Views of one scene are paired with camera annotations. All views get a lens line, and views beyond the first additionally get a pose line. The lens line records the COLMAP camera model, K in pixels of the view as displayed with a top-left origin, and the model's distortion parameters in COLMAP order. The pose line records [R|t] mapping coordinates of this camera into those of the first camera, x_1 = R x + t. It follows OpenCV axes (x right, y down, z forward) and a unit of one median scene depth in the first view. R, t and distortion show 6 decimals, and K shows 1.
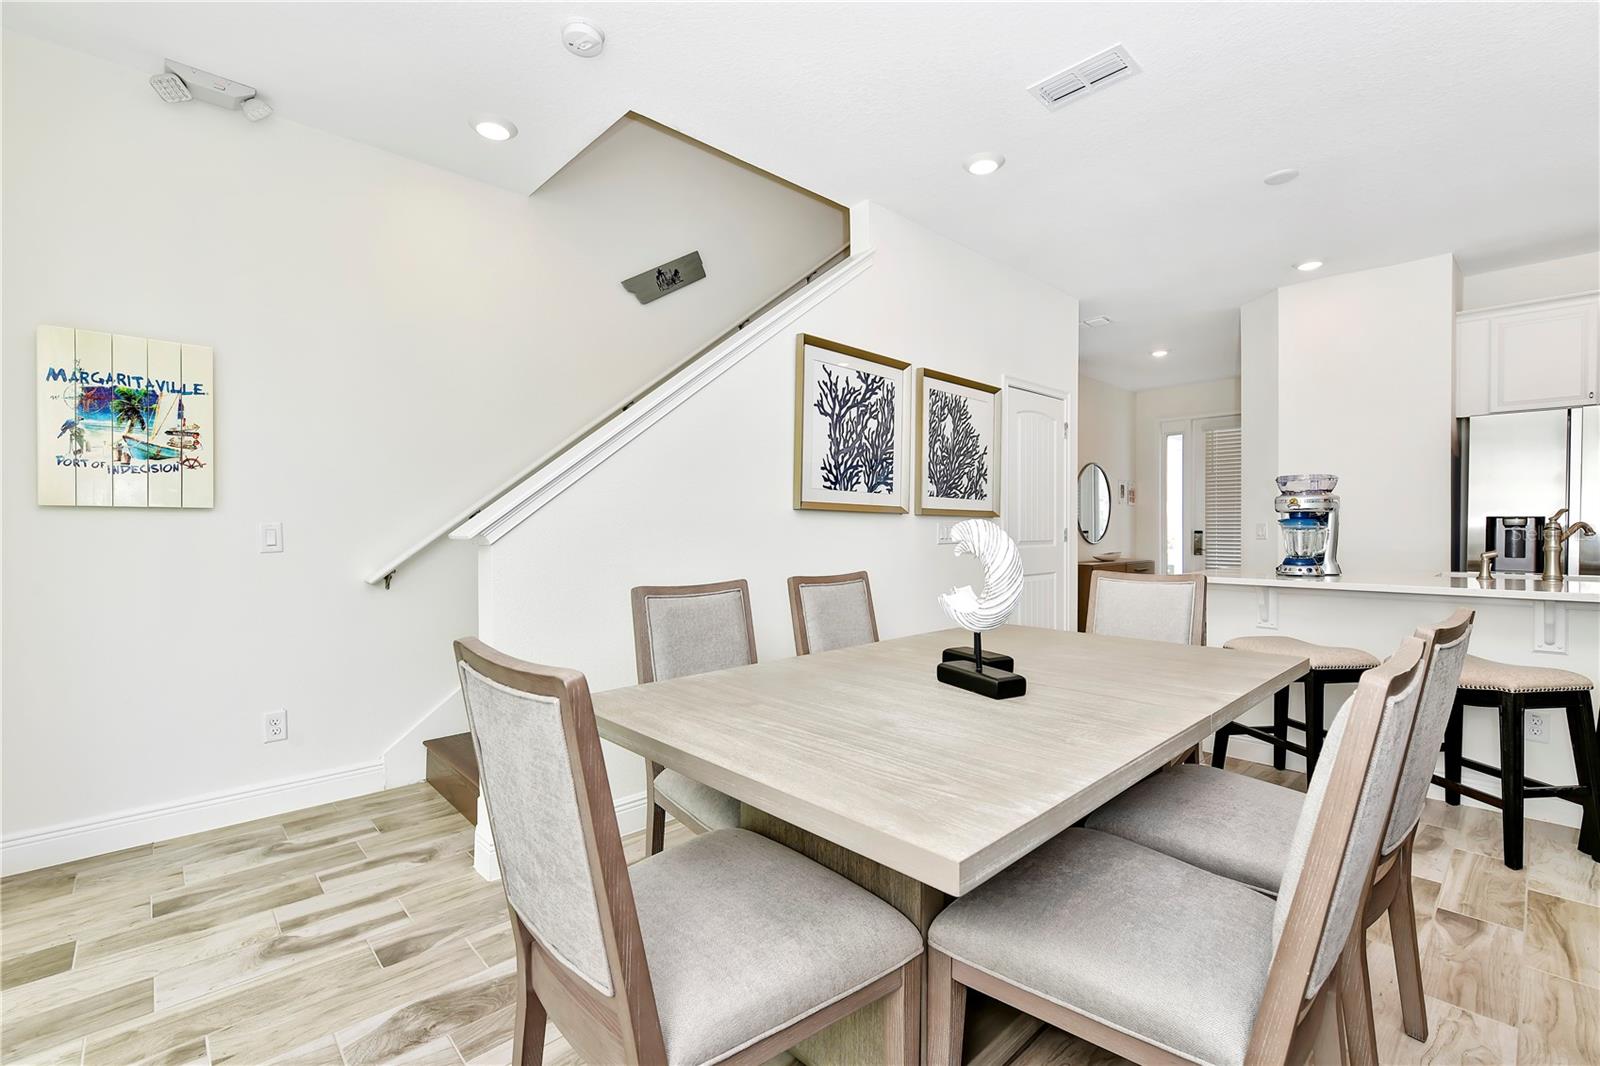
lens RADIAL K [[696.7, 0, 806.8], [0, 696.7, 527.7], [0, 0, 1]] dist [-0.003696, -0.002112]
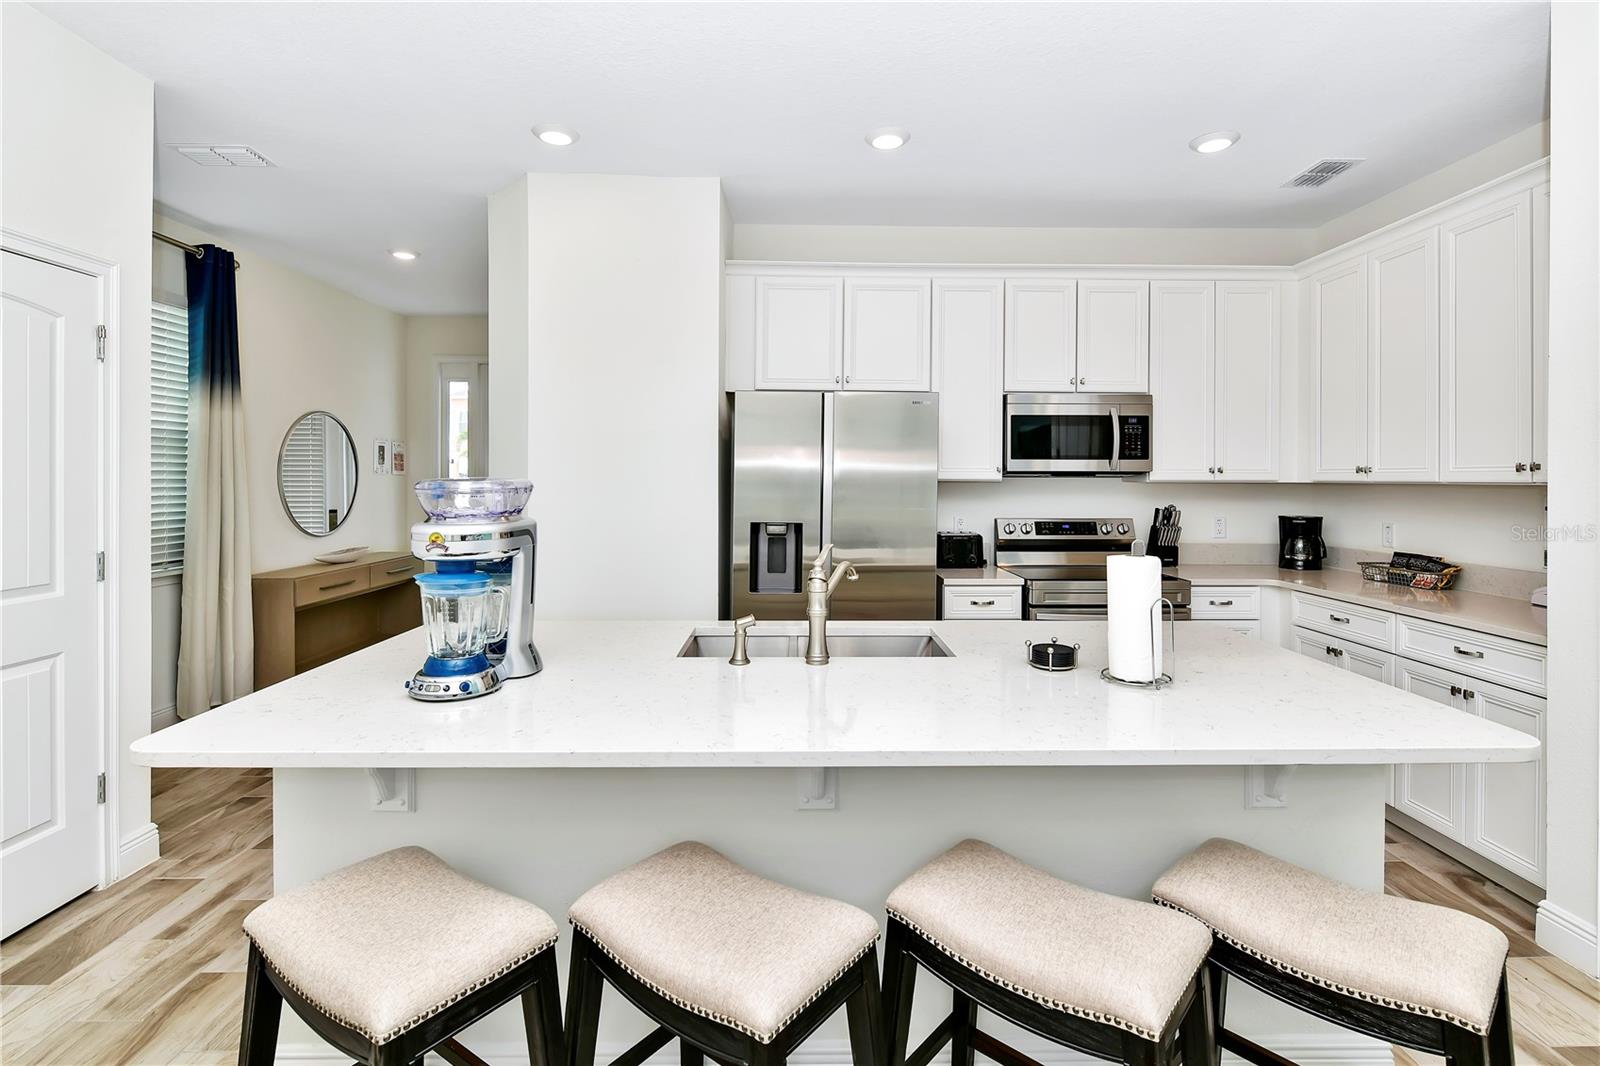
lens RADIAL K [[757.4, 0, 809.1], [0, 757.4, 477.9], [0, 0, 1]] dist [-0.003021, 0.001963]
pose [[0.671544, 0.004882, 0.740949, 0.453135], [-0.004061, 0.999988, -0.002908, -0.072645], [-0.740954, -0.001056, 0.671555, 0.438186]]
